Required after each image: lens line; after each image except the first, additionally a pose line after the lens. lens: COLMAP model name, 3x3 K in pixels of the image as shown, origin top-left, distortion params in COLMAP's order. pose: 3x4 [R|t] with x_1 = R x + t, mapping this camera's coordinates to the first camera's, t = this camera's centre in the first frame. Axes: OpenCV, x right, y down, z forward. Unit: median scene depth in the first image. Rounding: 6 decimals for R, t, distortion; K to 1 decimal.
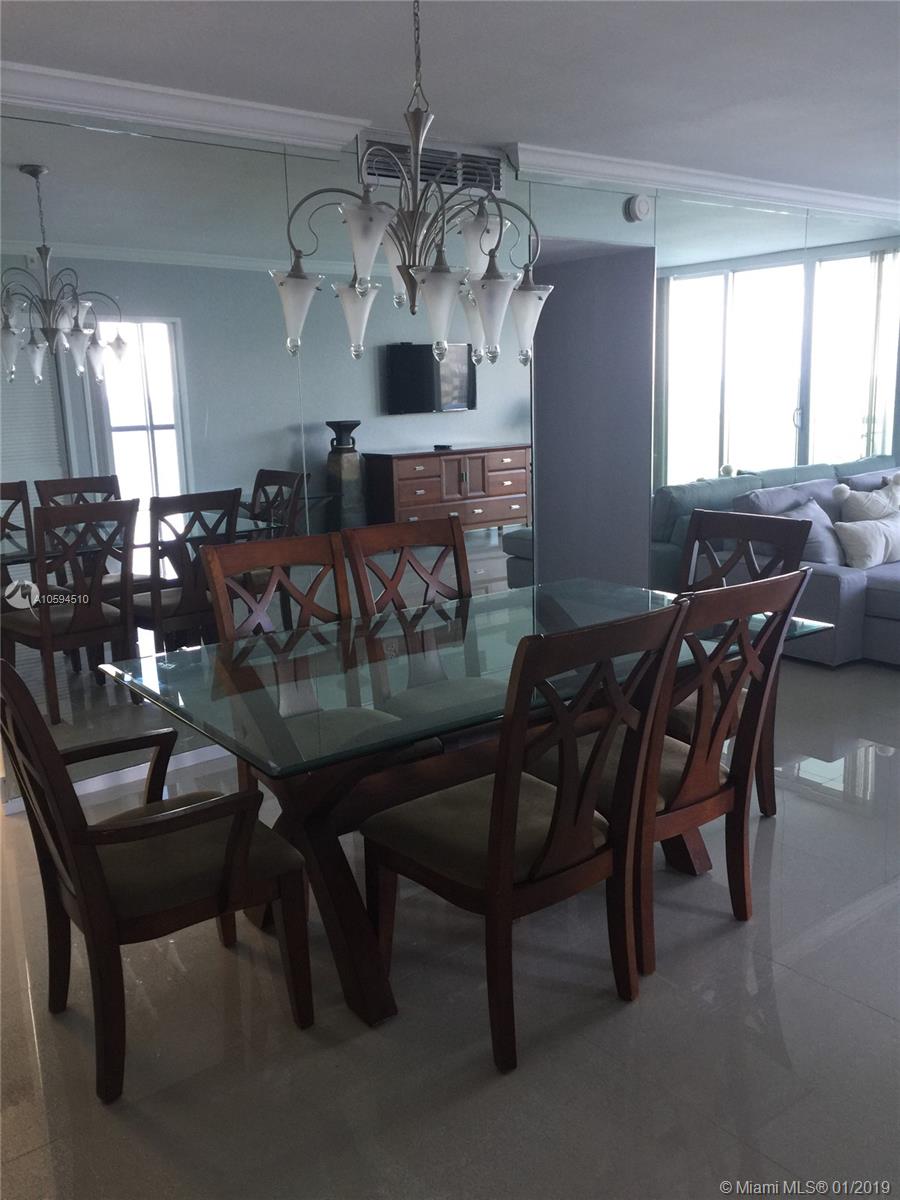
lens RADIAL K [[1013.8, 0, 455.2], [0, 1013.8, 608.1], [0, 0, 1]] dist [0.039116, -0.014232]
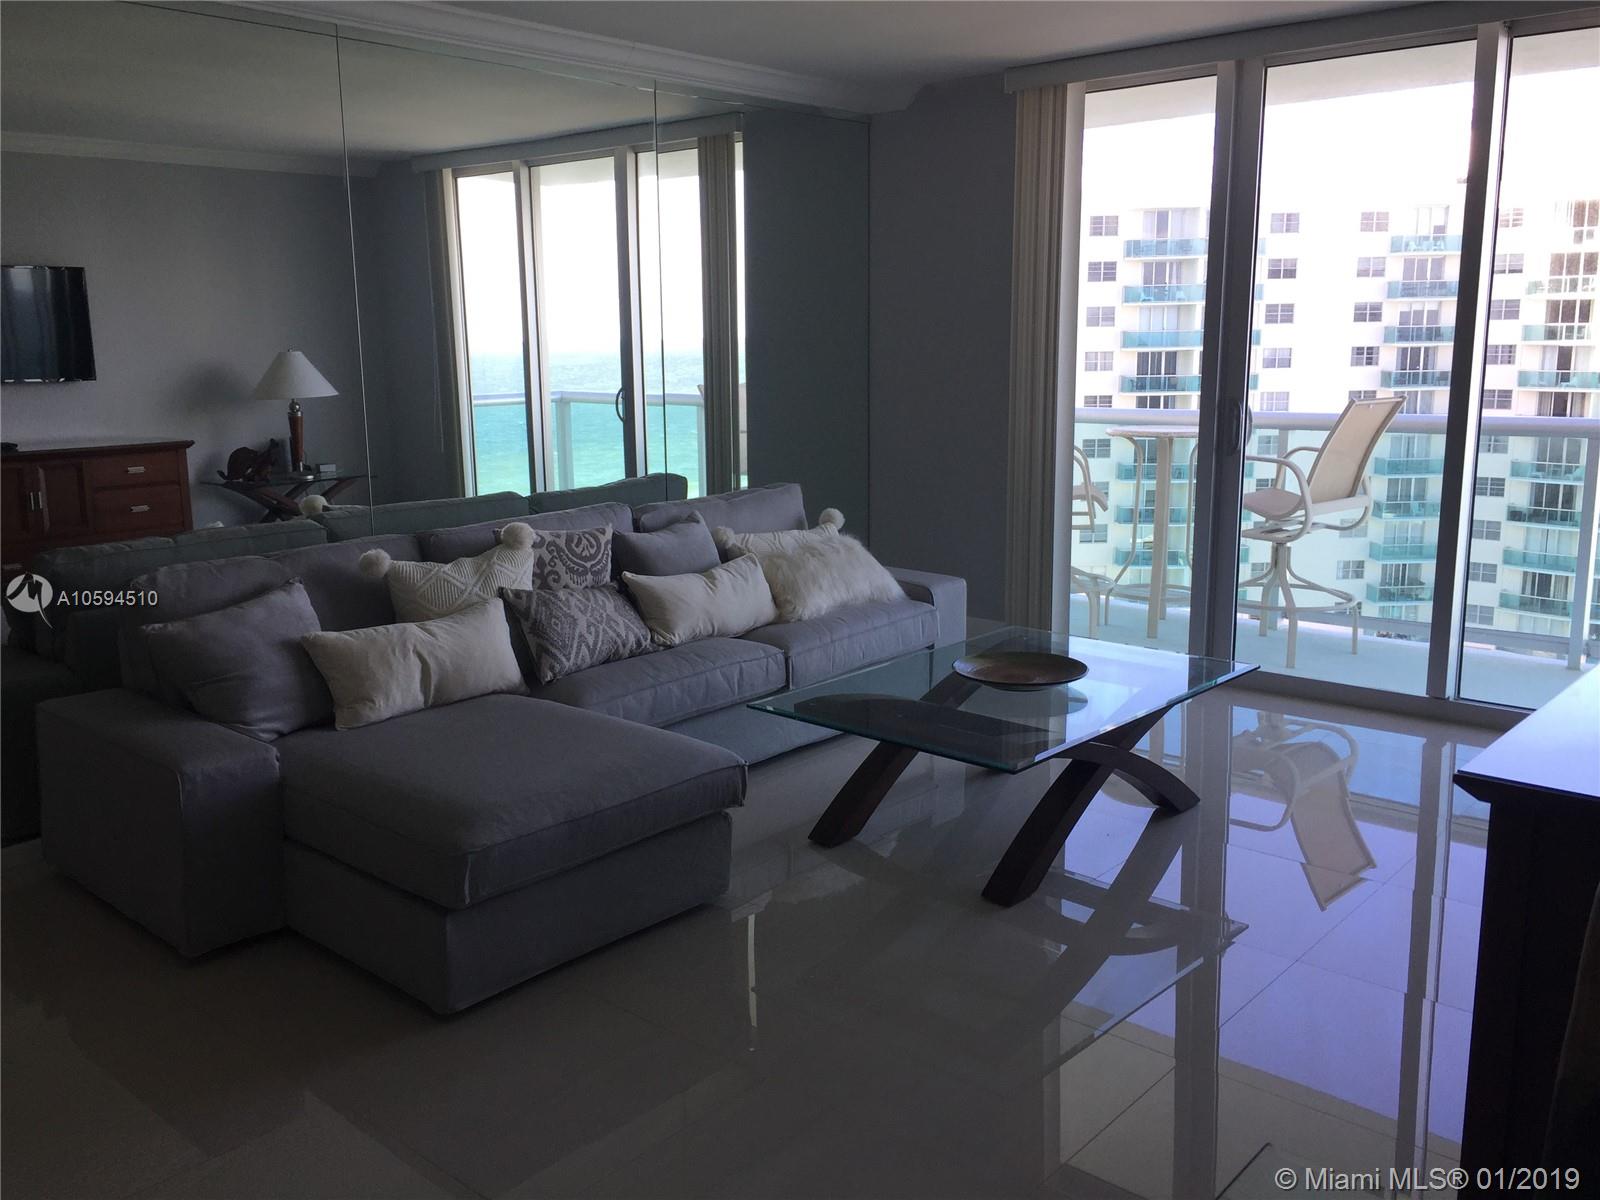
lens RADIAL K [[1351.8, 0, 800.0], [0, 1351.8, 600.0], [0, 0, 1]] dist [0.039116, -0.014232]
pose [[0.984226, -0.017562, 0.176044, 0.444252], [0.021664, 0.999536, -0.021402, -0.072372], [-0.175587, 0.024878, 0.984150, 0.266812]]
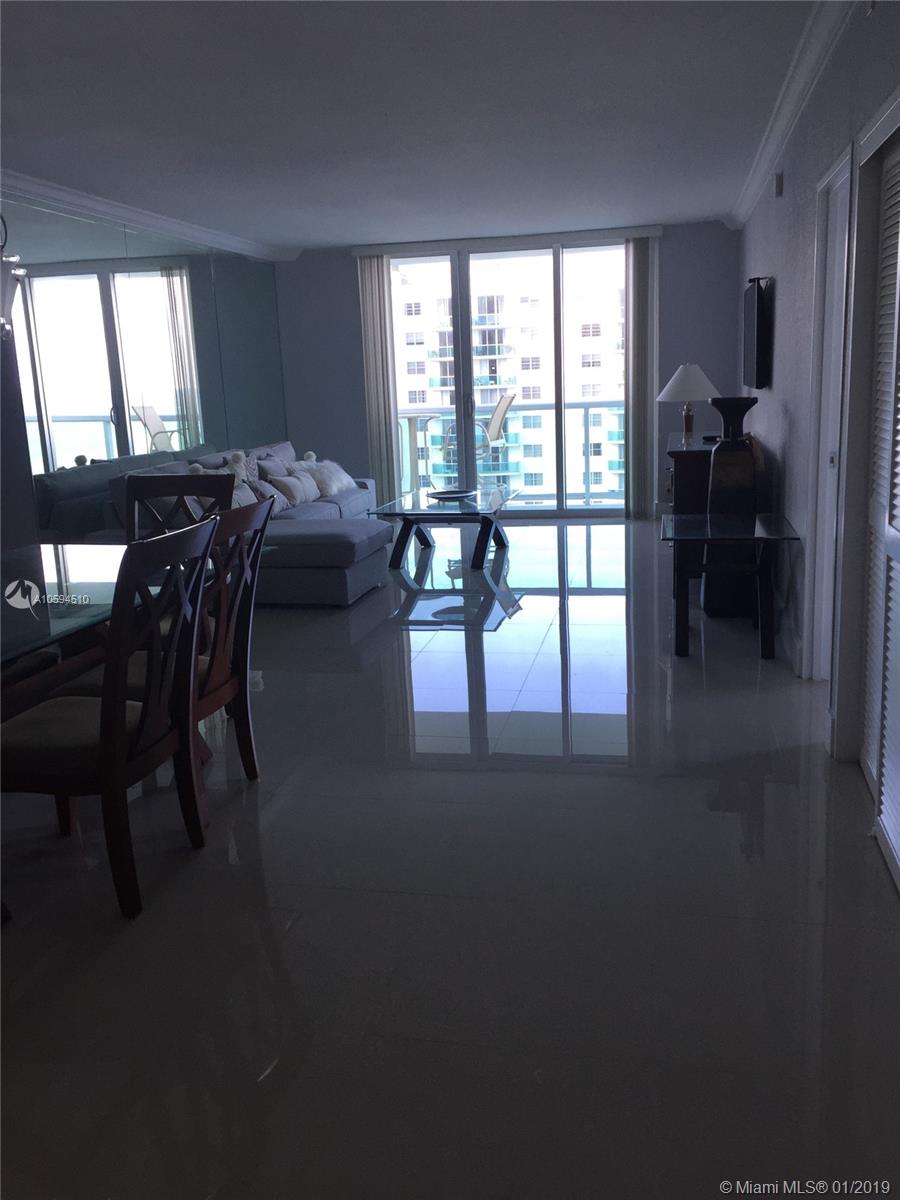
lens RADIAL K [[1013.8, 0, 455.2], [0, 1013.8, 608.1], [0, 0, 1]] dist [0.039116, -0.014232]
pose [[0.765128, -0.140690, 0.628319, -0.149635], [0.148513, 0.988085, 0.040397, 0.039444], [-0.626516, 0.062405, 0.776906, -0.085358]]
